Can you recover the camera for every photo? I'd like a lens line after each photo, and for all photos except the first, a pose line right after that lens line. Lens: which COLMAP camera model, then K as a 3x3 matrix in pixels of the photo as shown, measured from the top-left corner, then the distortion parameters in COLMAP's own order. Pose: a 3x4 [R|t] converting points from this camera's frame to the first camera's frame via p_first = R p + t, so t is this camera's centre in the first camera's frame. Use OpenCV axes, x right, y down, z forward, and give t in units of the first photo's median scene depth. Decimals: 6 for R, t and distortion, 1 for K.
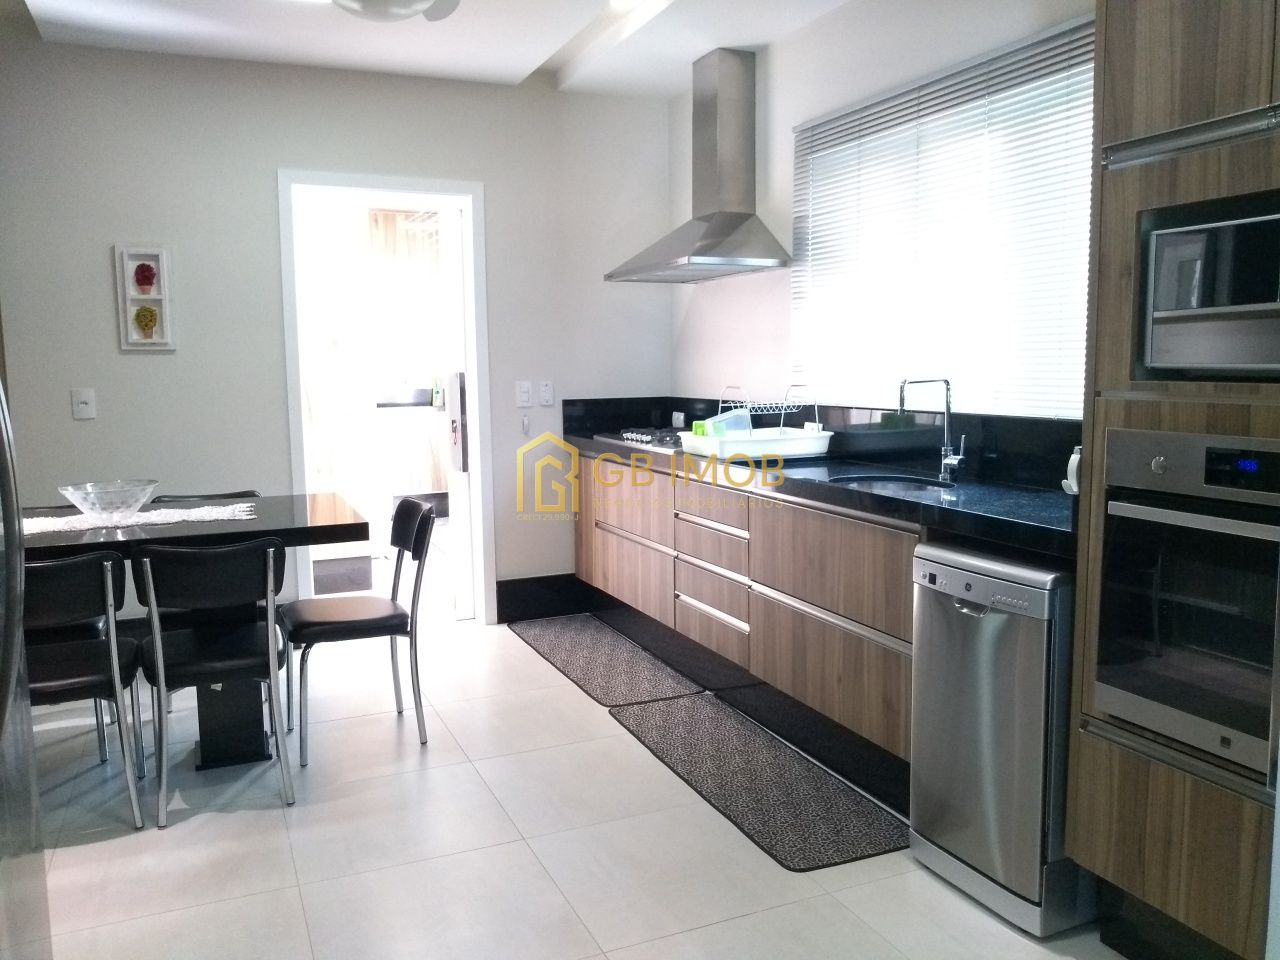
lens RADIAL K [[1016.8, 0, 633.7], [0, 1016.8, 480.9], [0, 0, 1]] dist [0.010065, -0.032196]
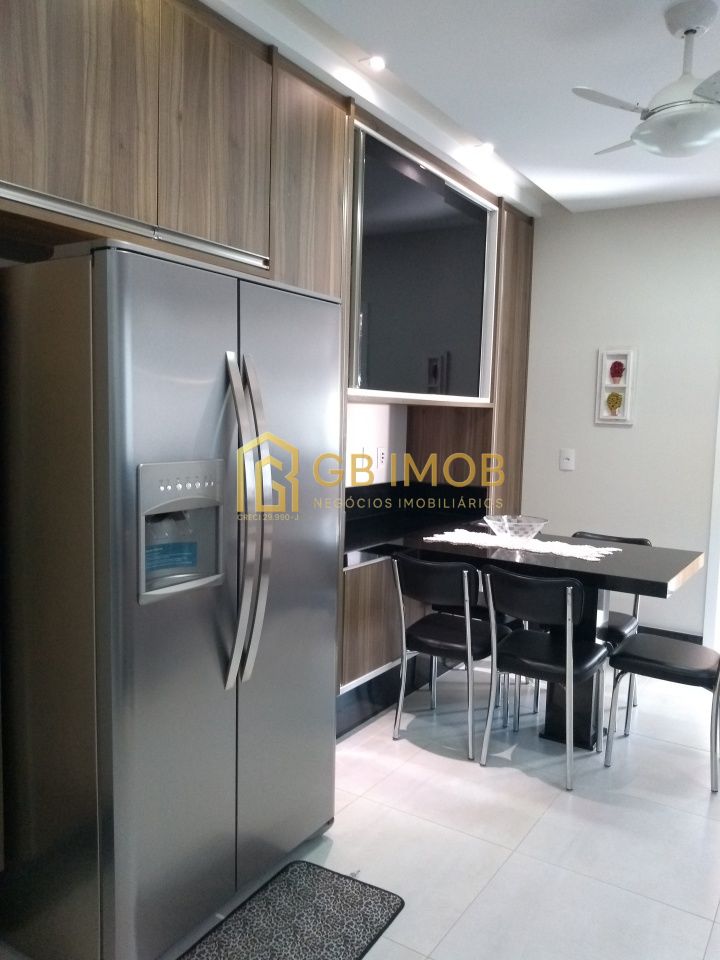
lens RADIAL K [[762.6, 0, 358.4], [0, 762.6, 478.9], [0, 0, 1]] dist [0.010065, -0.032196]
pose [[0.561048, 0.103194, -0.821326, 0.182223], [-0.137697, 0.990010, 0.030327, -0.041061], [0.816251, 0.096079, 0.569652, 0.150471]]
